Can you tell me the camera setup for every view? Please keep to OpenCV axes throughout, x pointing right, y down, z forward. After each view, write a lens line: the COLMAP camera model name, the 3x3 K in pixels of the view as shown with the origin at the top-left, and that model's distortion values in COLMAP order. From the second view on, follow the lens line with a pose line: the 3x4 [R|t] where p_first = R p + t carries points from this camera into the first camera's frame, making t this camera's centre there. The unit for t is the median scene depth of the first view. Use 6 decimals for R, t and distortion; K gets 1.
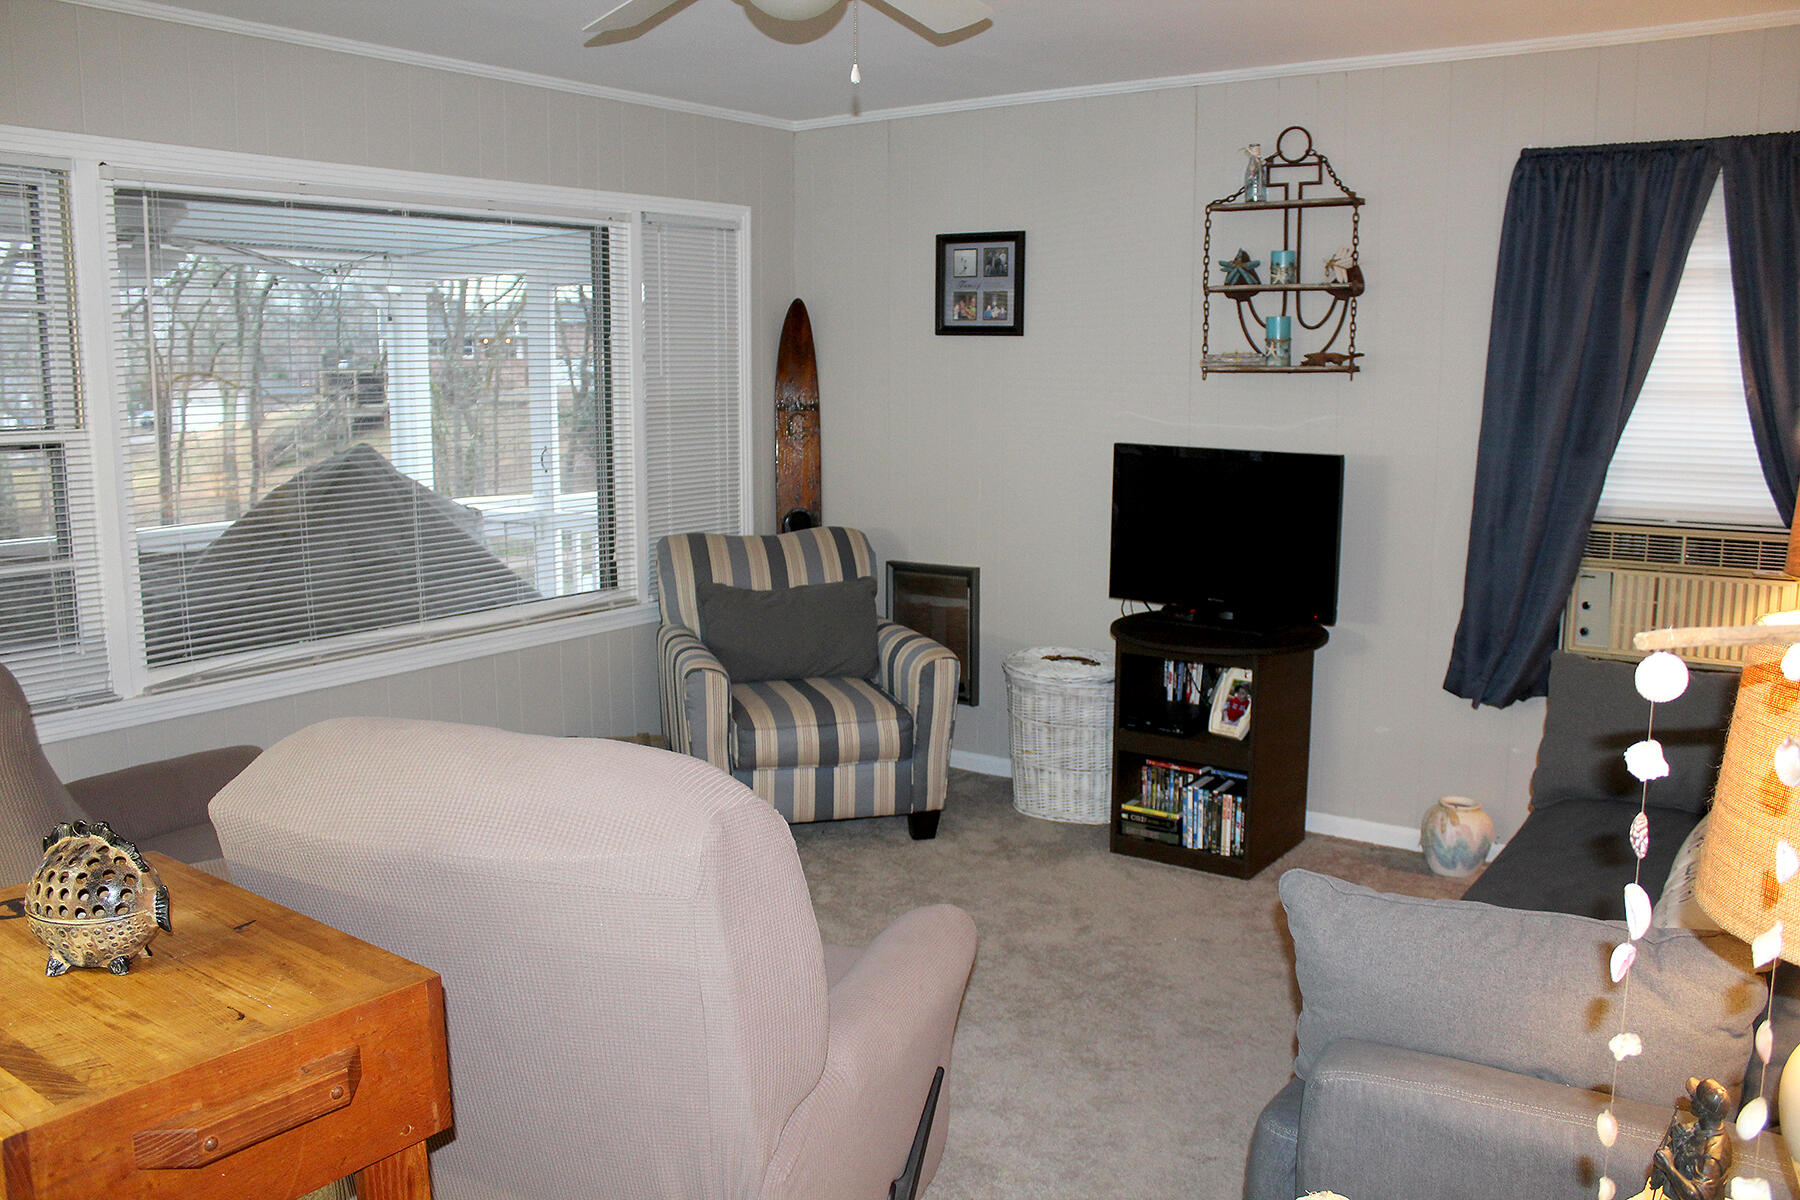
lens RADIAL K [[1530.2, 0, 905.9], [0, 1530.2, 591.3], [0, 0, 1]] dist [-0.175993, 0.179021]
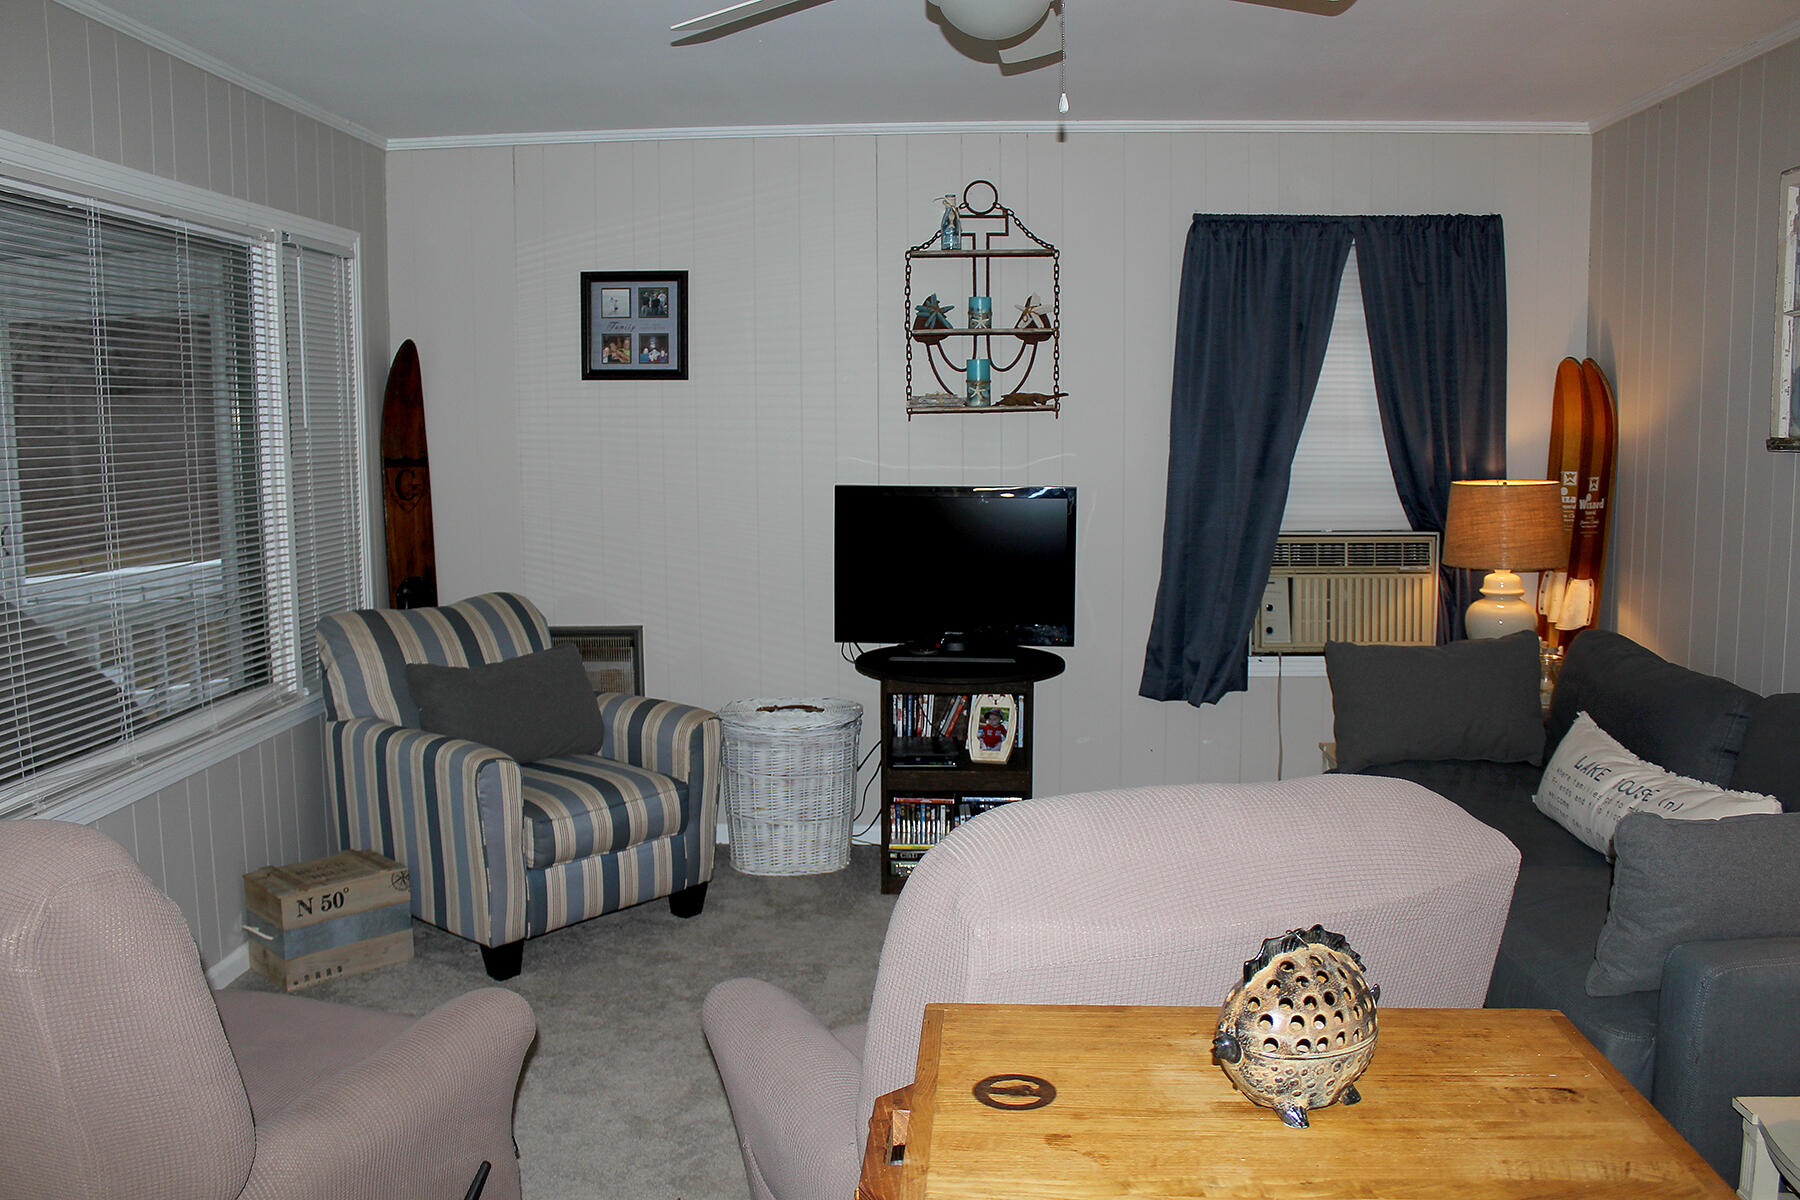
lens RADIAL K [[1530.2, 0, 905.9], [0, 1530.2, 591.3], [0, 0, 1]] dist [-0.175993, 0.179021]
pose [[0.837079, -0.066849, 0.542982, -0.377522], [0.087861, 0.996050, -0.012822, -0.011792], [-0.539980, 0.058440, 0.839646, 0.143371]]
